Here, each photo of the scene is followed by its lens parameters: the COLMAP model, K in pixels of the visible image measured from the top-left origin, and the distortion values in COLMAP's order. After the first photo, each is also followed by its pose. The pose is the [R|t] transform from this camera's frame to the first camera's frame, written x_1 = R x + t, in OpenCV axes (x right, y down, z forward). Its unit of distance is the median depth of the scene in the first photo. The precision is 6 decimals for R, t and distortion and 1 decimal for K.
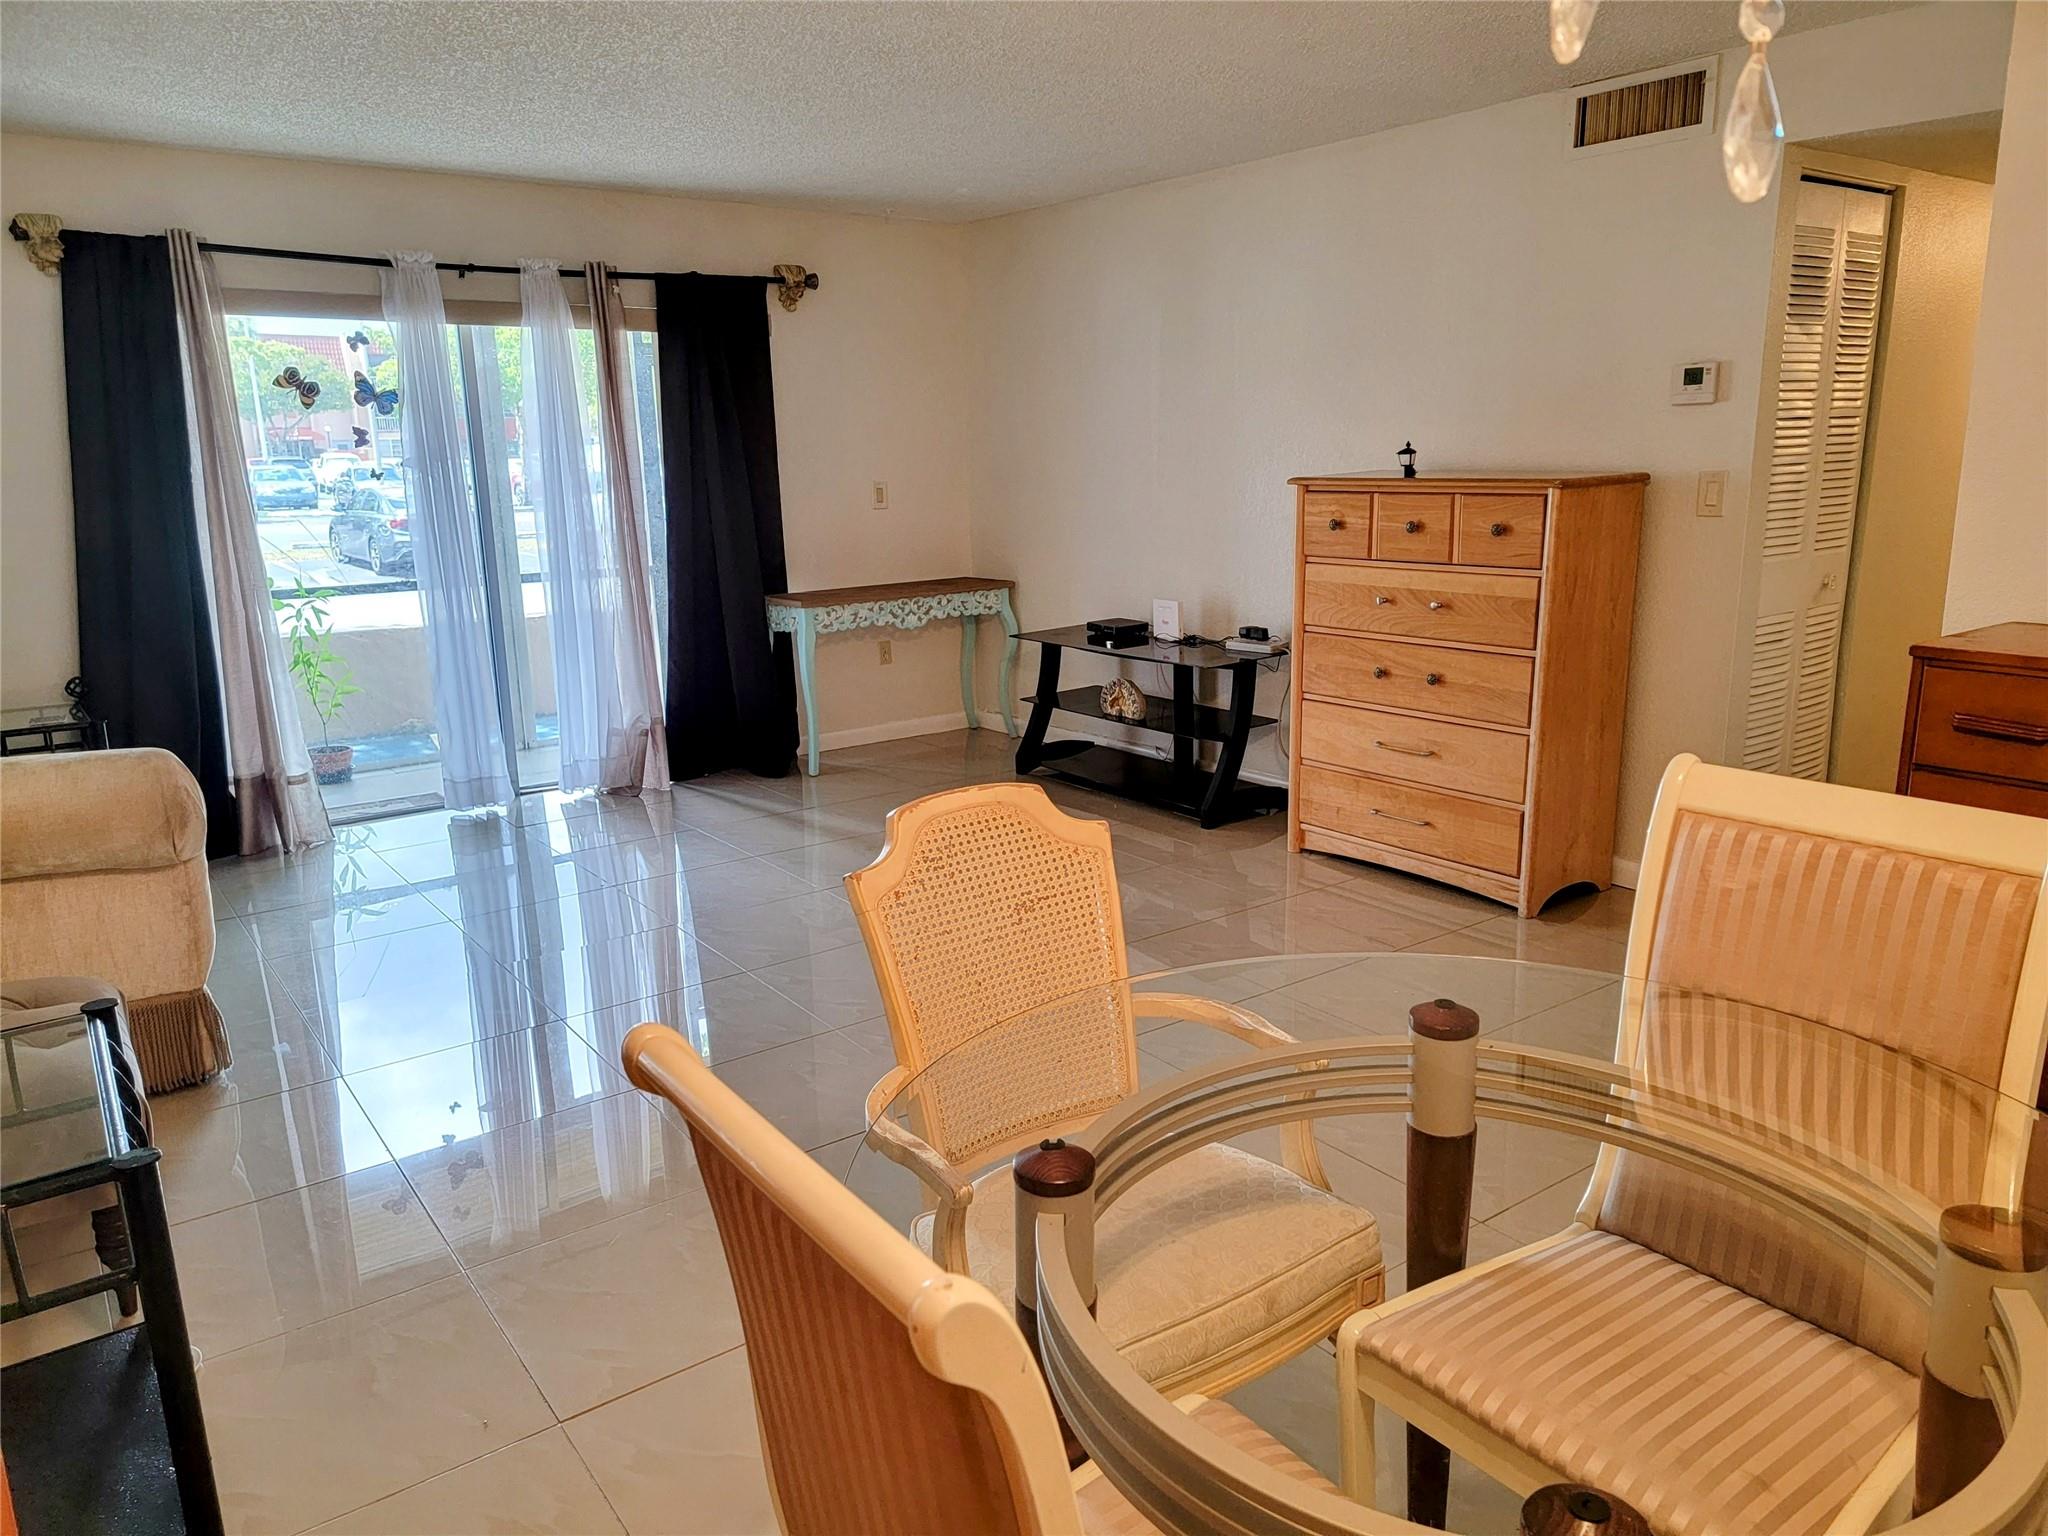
lens RADIAL K [[1403.7, 0, 1024.0], [0, 1403.7, 768.0], [0, 0, 1]] dist [0.063287, -0.059545]
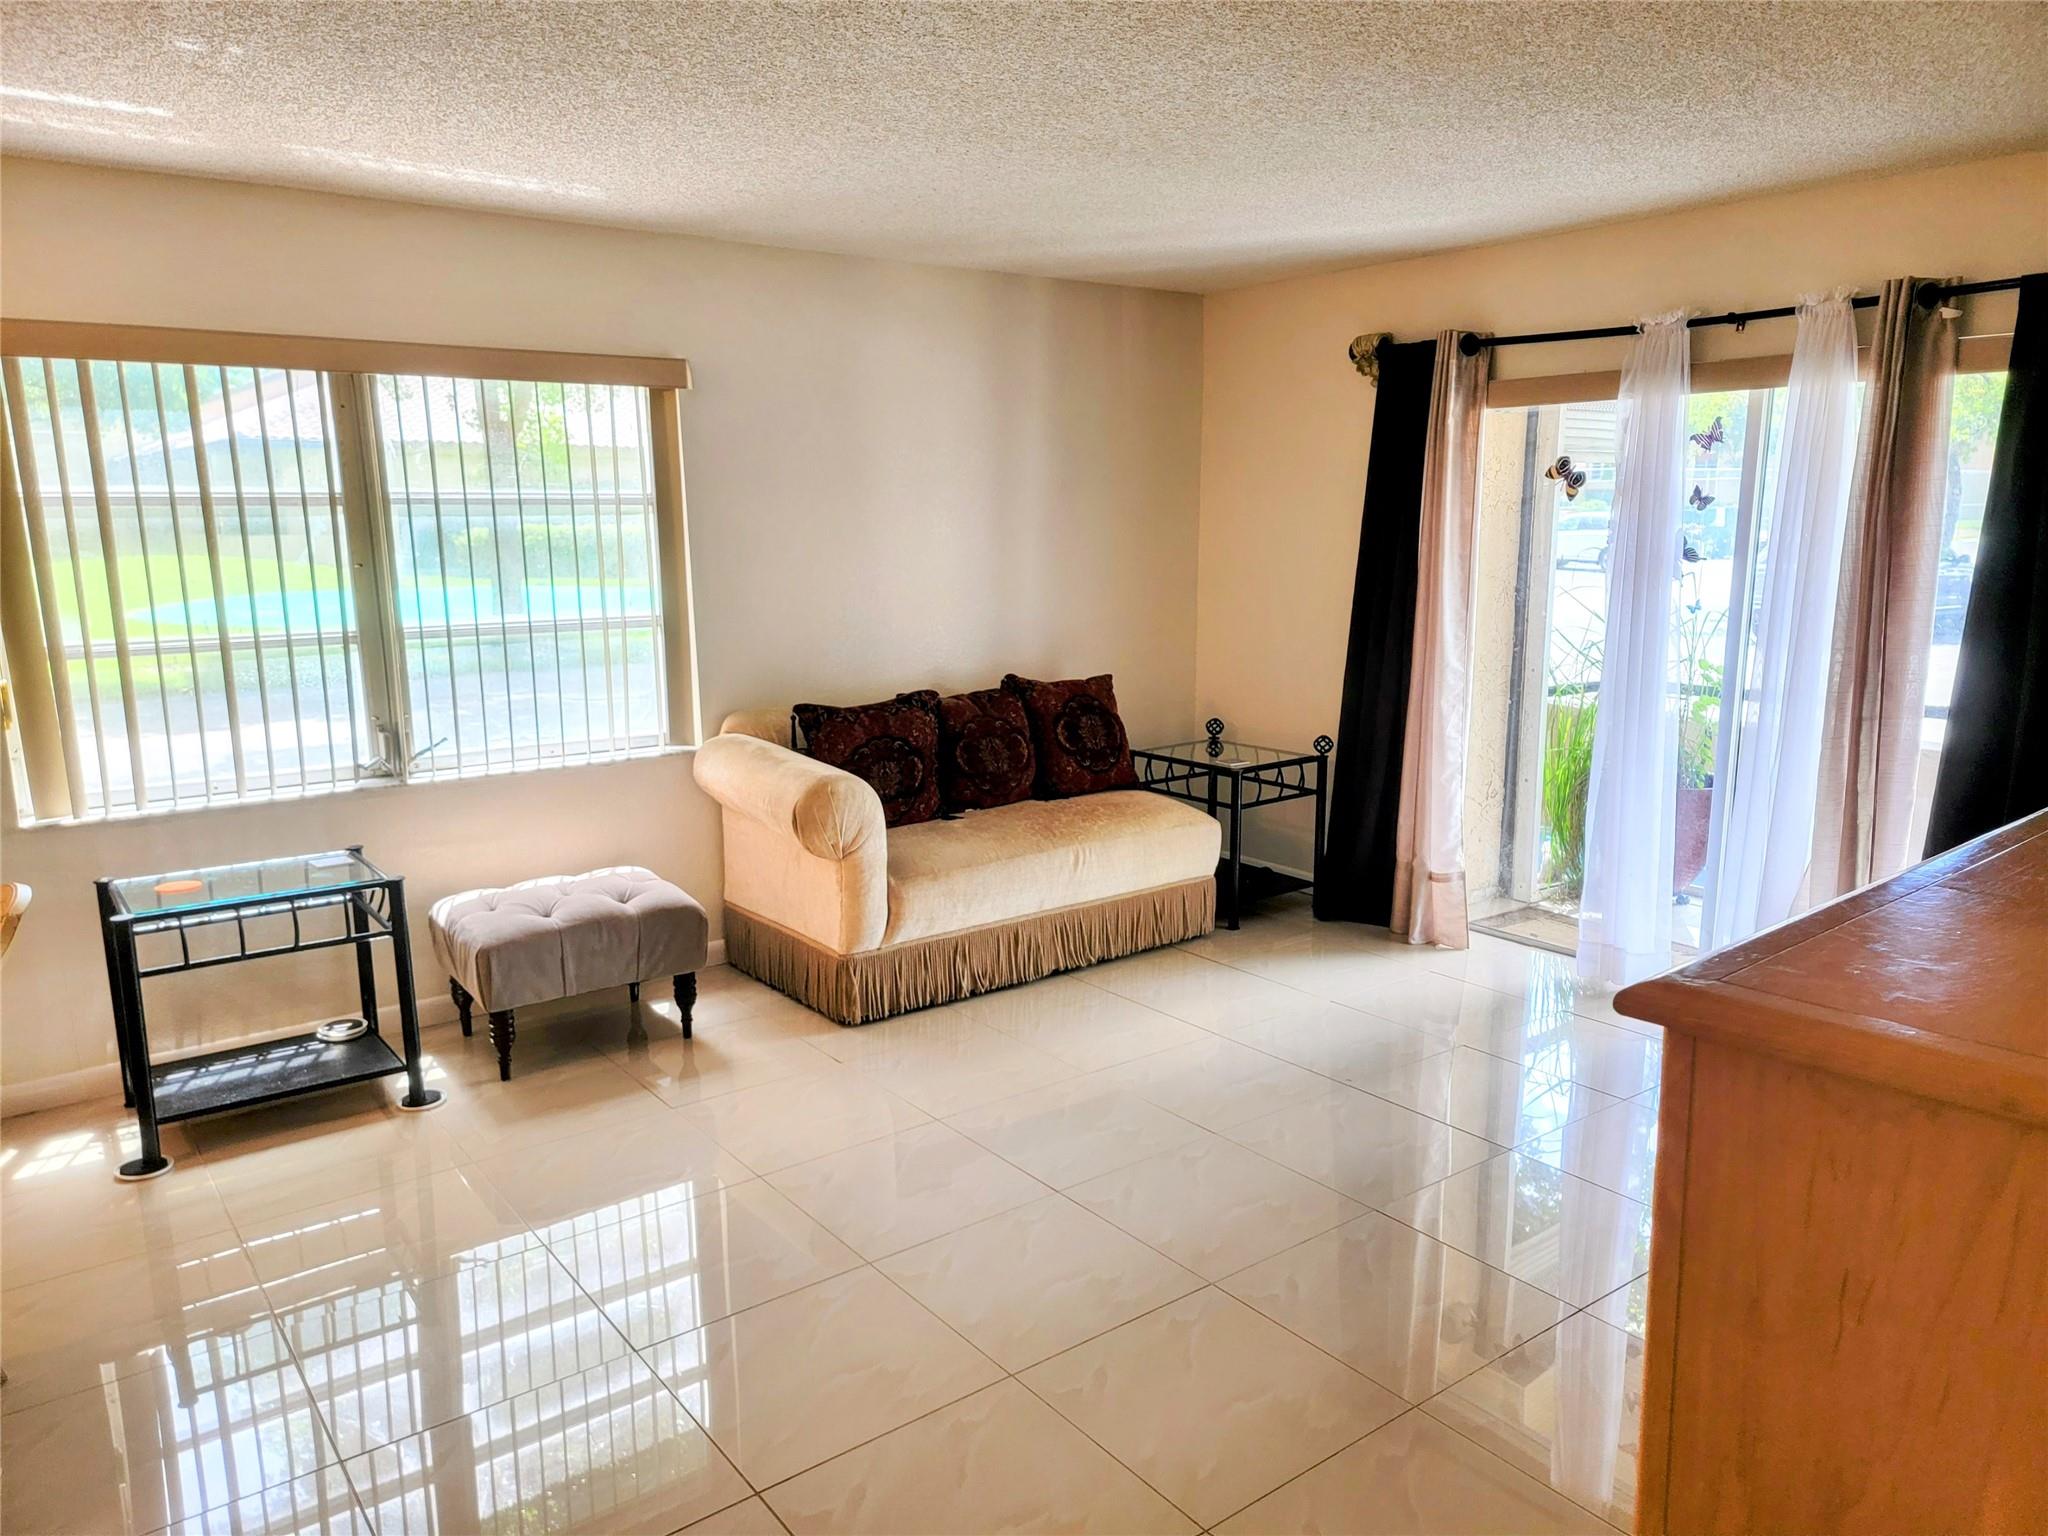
lens RADIAL K [[1403.7, 0, 1024.0], [0, 1403.7, 768.0], [0, 0, 1]] dist [0.063287, -0.059545]
pose [[0.010470, 0.197173, -0.980313, 0.394891], [-0.221825, 0.956397, 0.189994, -0.174744], [0.975030, 0.215469, 0.053751, 0.616552]]
